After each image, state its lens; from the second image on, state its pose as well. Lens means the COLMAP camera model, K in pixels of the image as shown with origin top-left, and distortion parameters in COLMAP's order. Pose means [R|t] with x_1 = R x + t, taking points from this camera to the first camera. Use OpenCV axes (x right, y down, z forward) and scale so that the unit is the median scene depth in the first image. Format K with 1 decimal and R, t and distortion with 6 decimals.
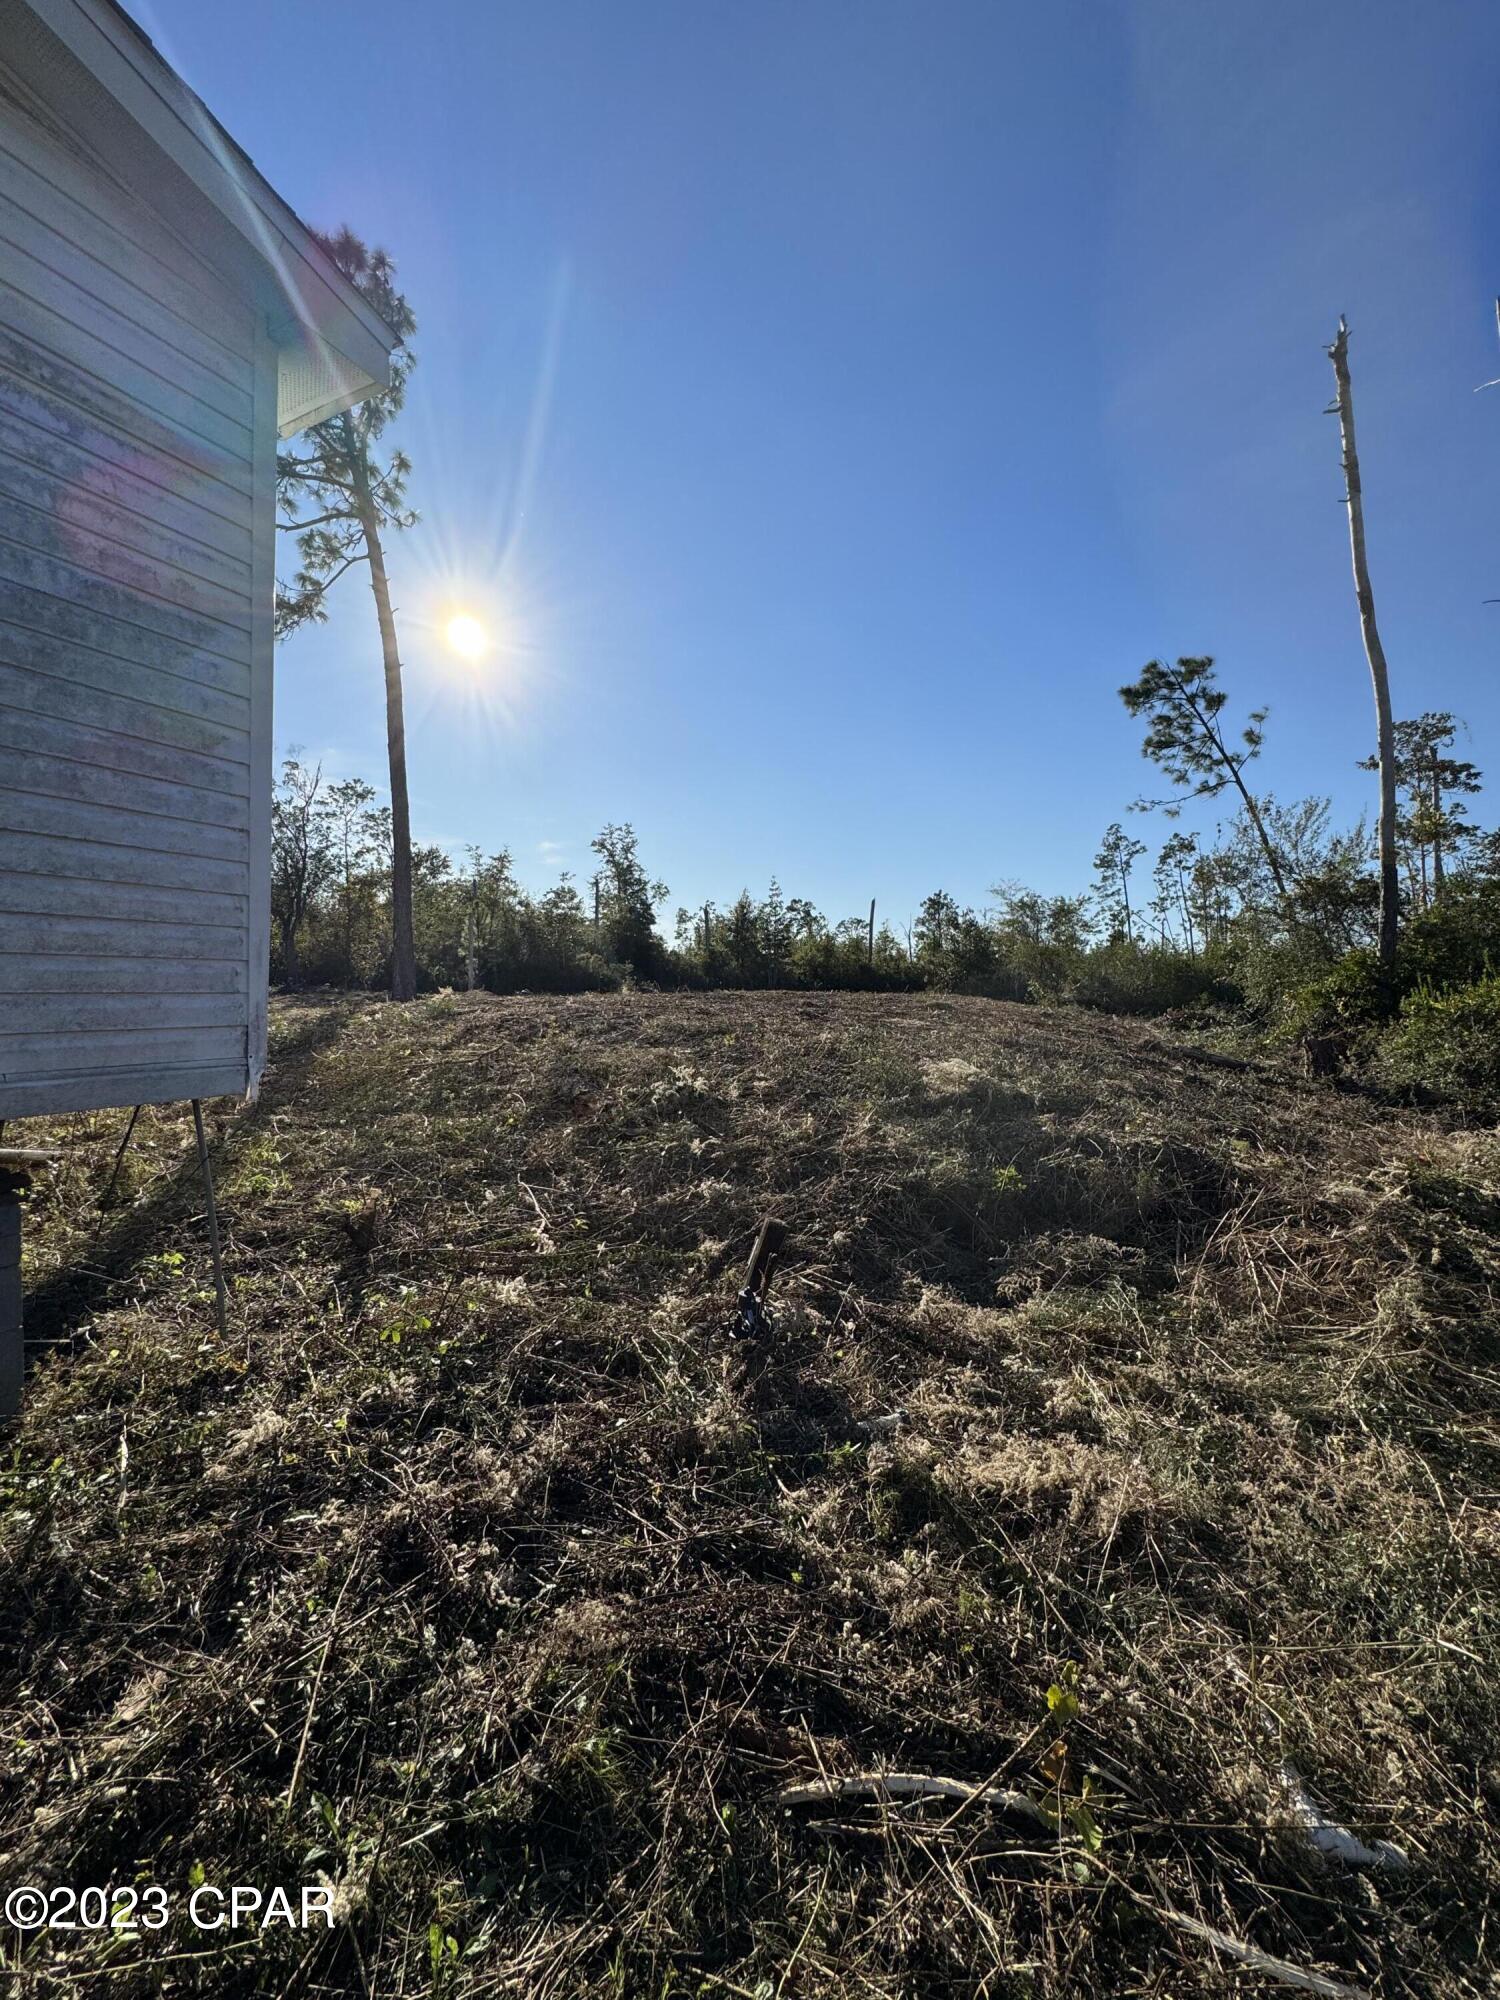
lens RADIAL K [[798.6, 0, 732.6], [0, 798.6, 967.3], [0, 0, 1]] dist [-0.001976, 0.000764]
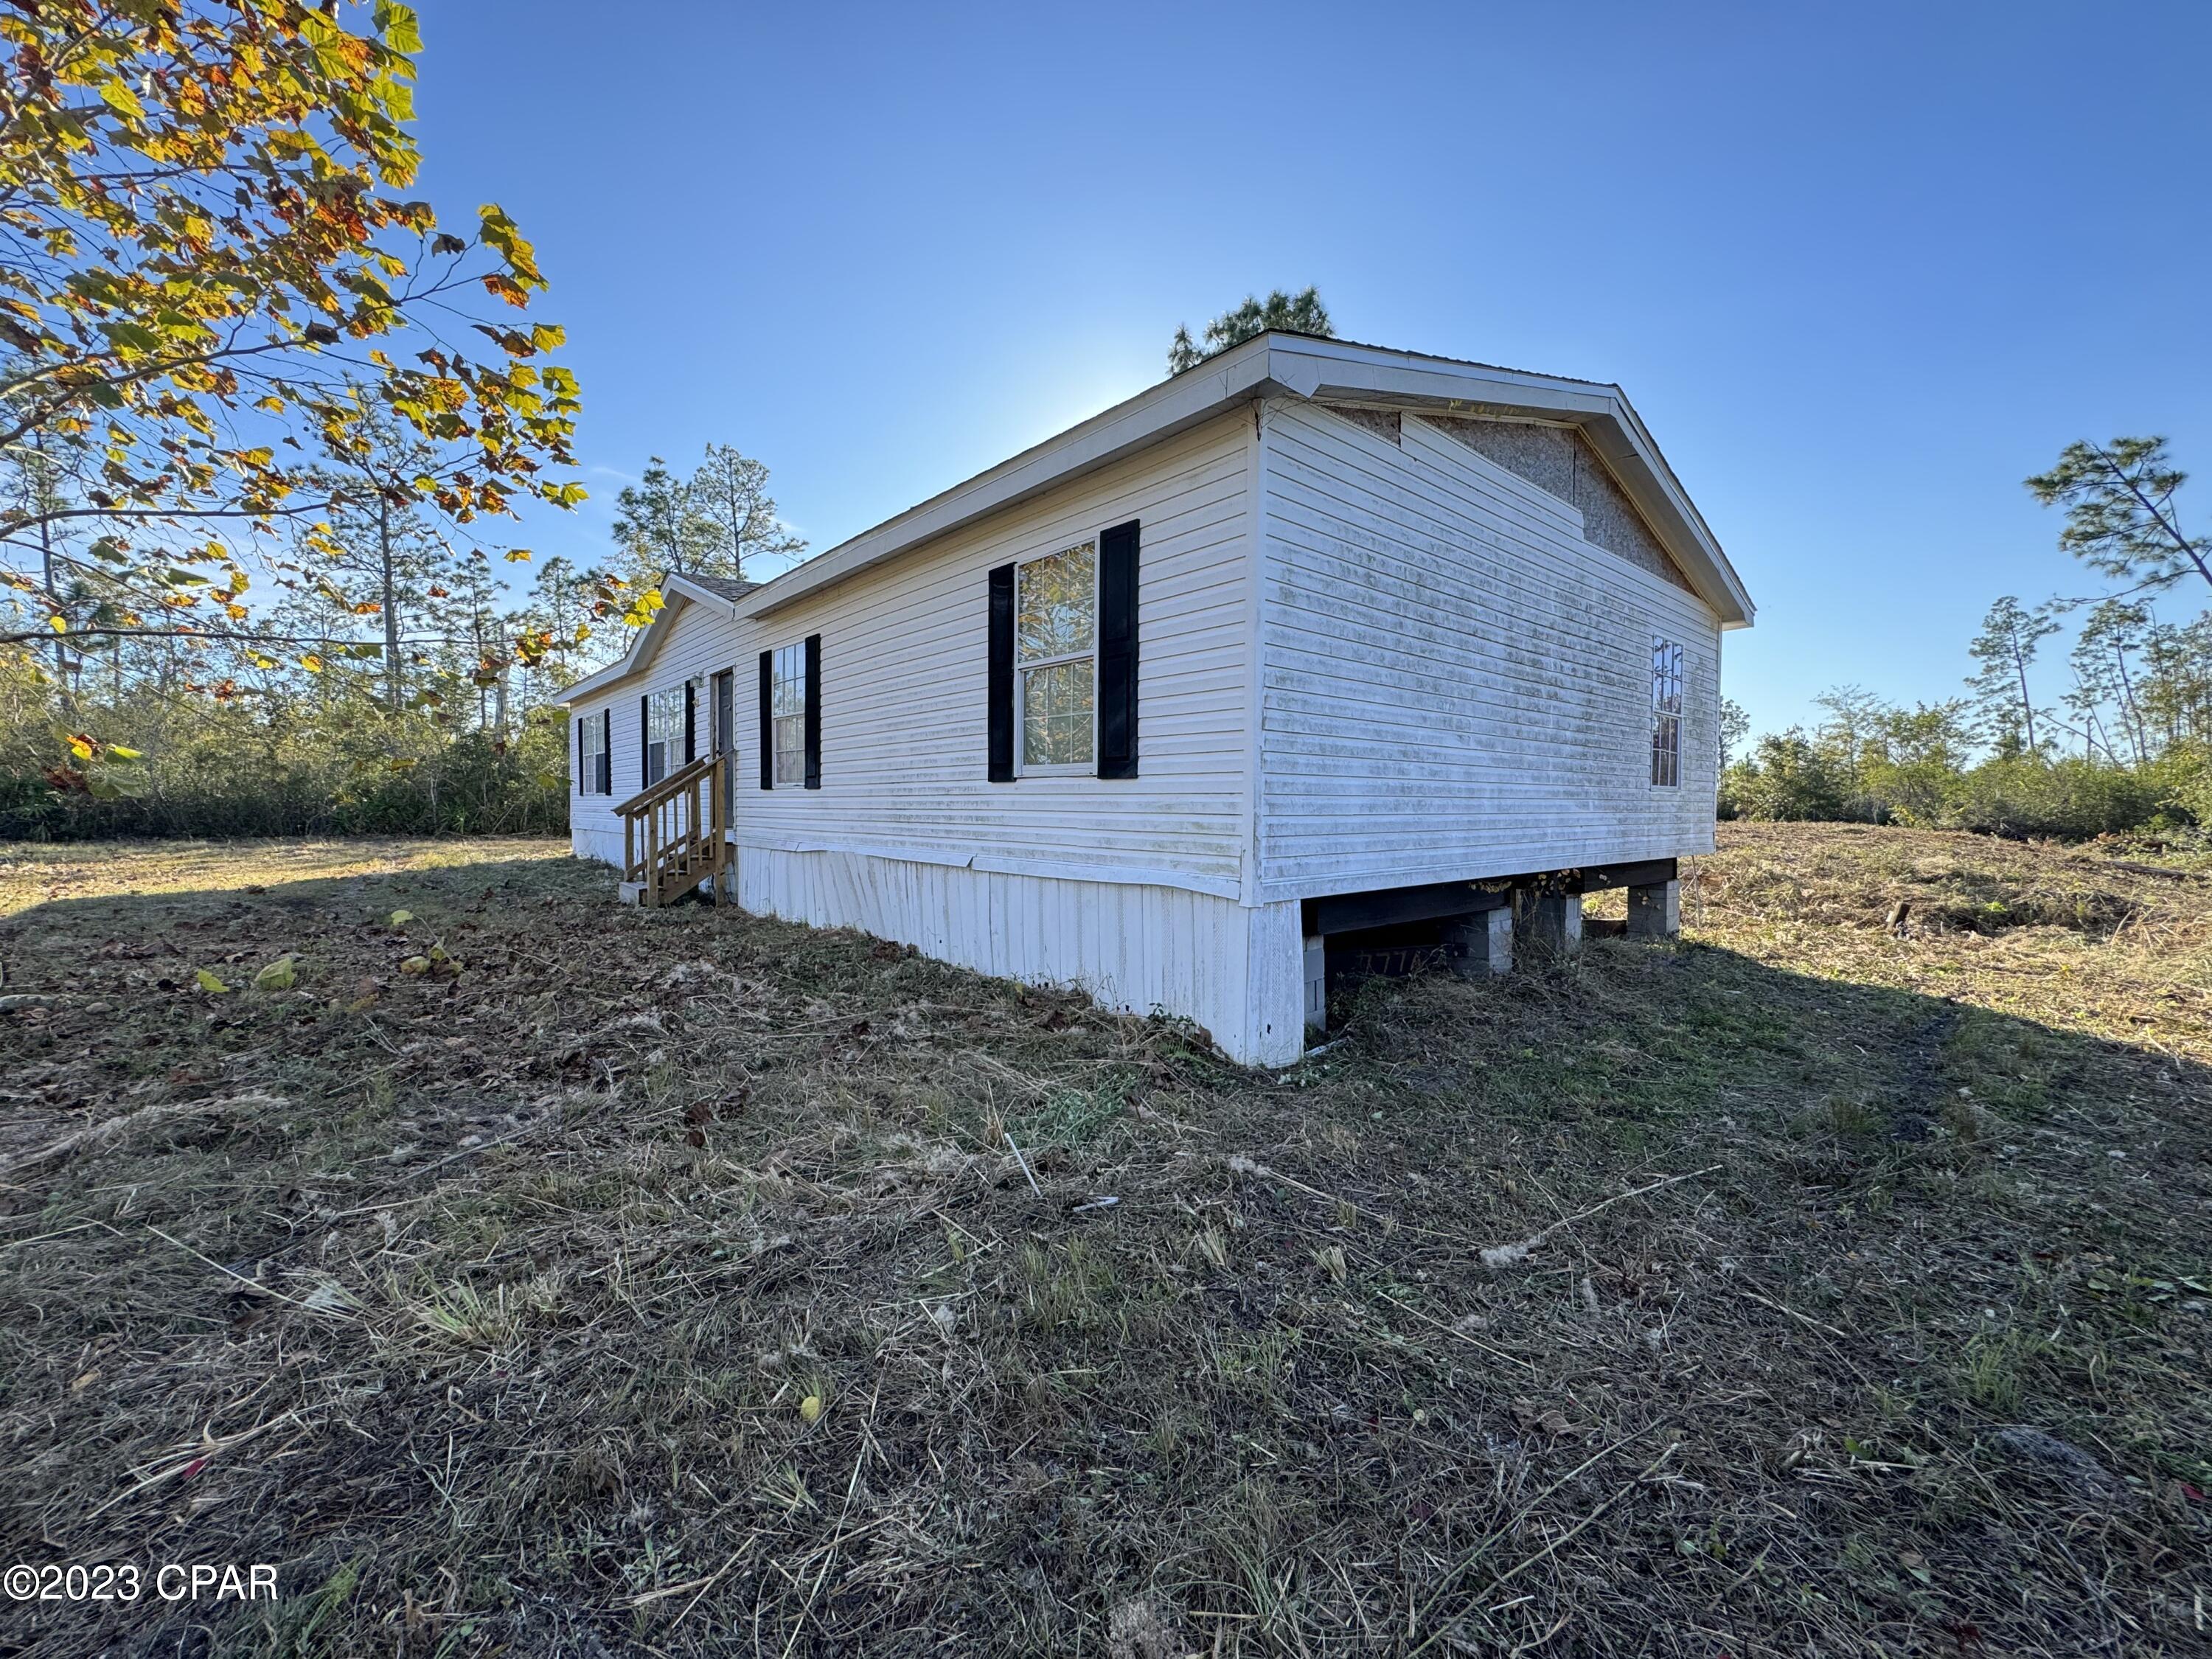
lens RADIAL K [[883.3, 0, 1096.5], [0, 883.3, 830.7], [0, 0, 1]] dist [-0.001976, 0.000764]
pose [[0.939151, -0.021115, -0.342854, -0.076330], [0.031056, 0.999241, 0.023529, -0.004231], [0.342097, -0.032745, 0.939094, -0.140311]]
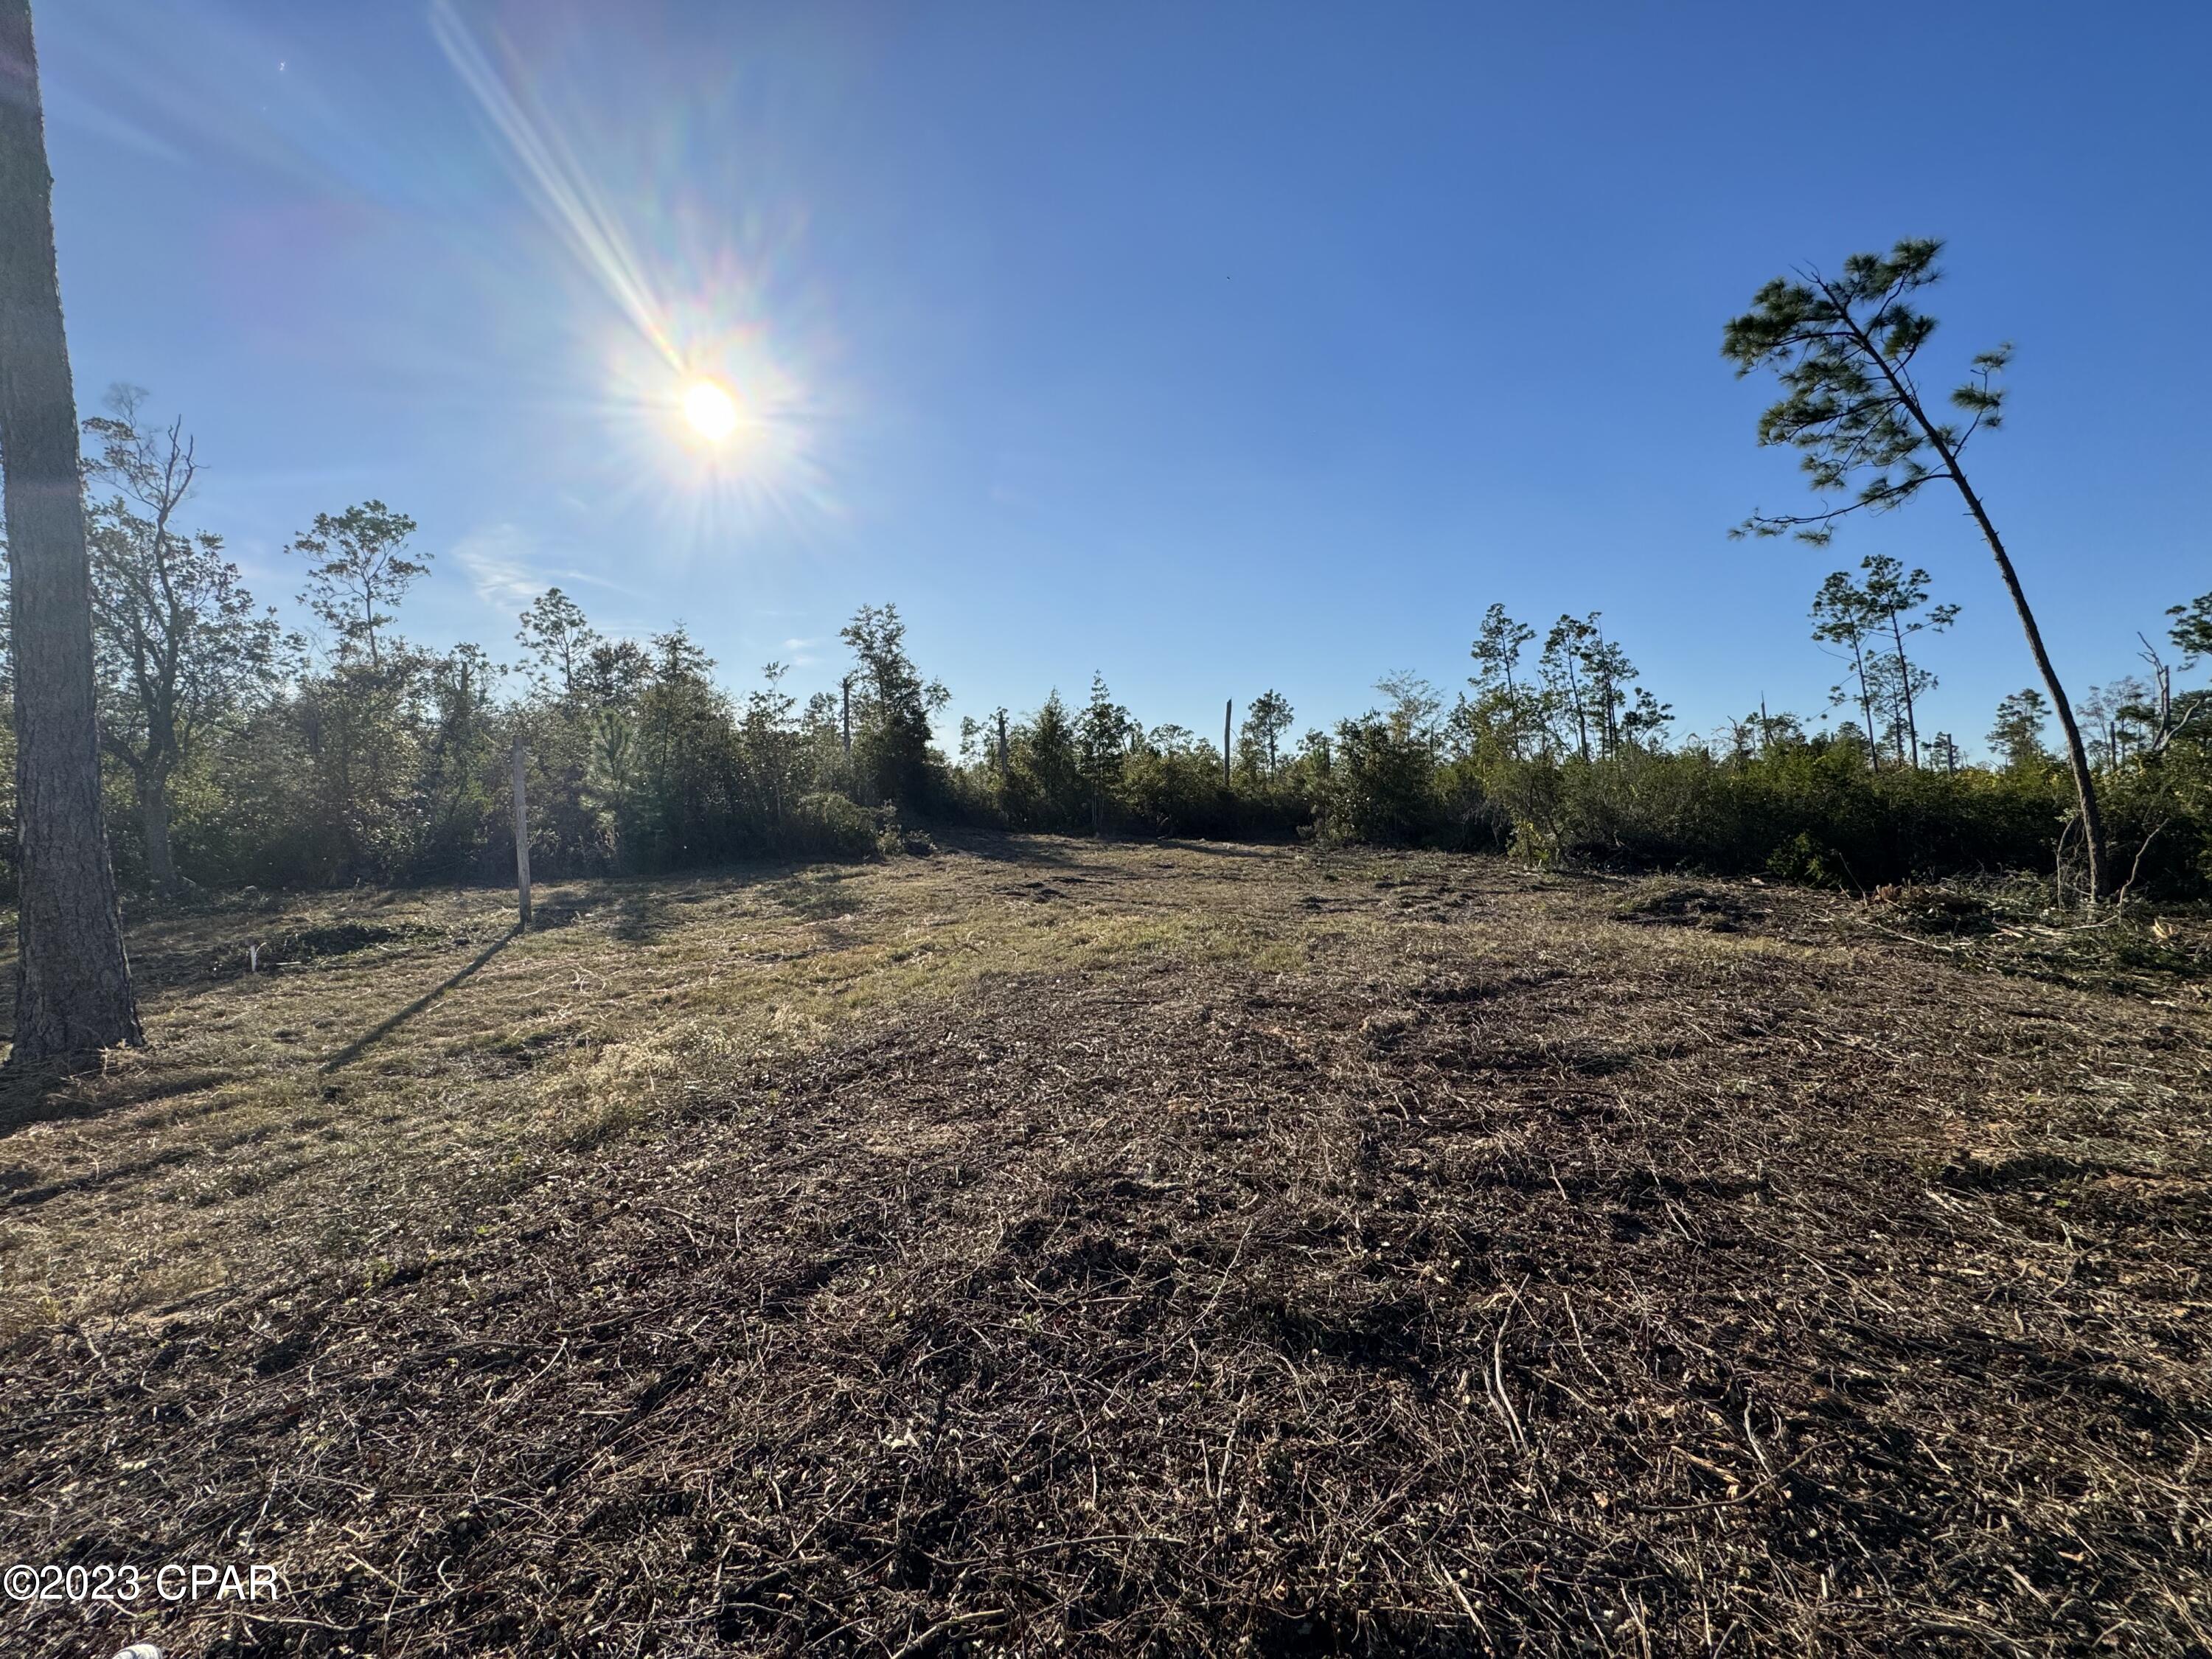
lens RADIAL K [[883.3, 0, 1113.0], [0, 883.3, 810.7], [0, 0, 1]] dist [-0.001976, 0.000764]
pose [[0.994807, -0.030678, 0.097047, -0.012932], [0.027291, 0.998978, 0.036041, -0.014614], [-0.098053, -0.033205, 0.994627, 0.183834]]
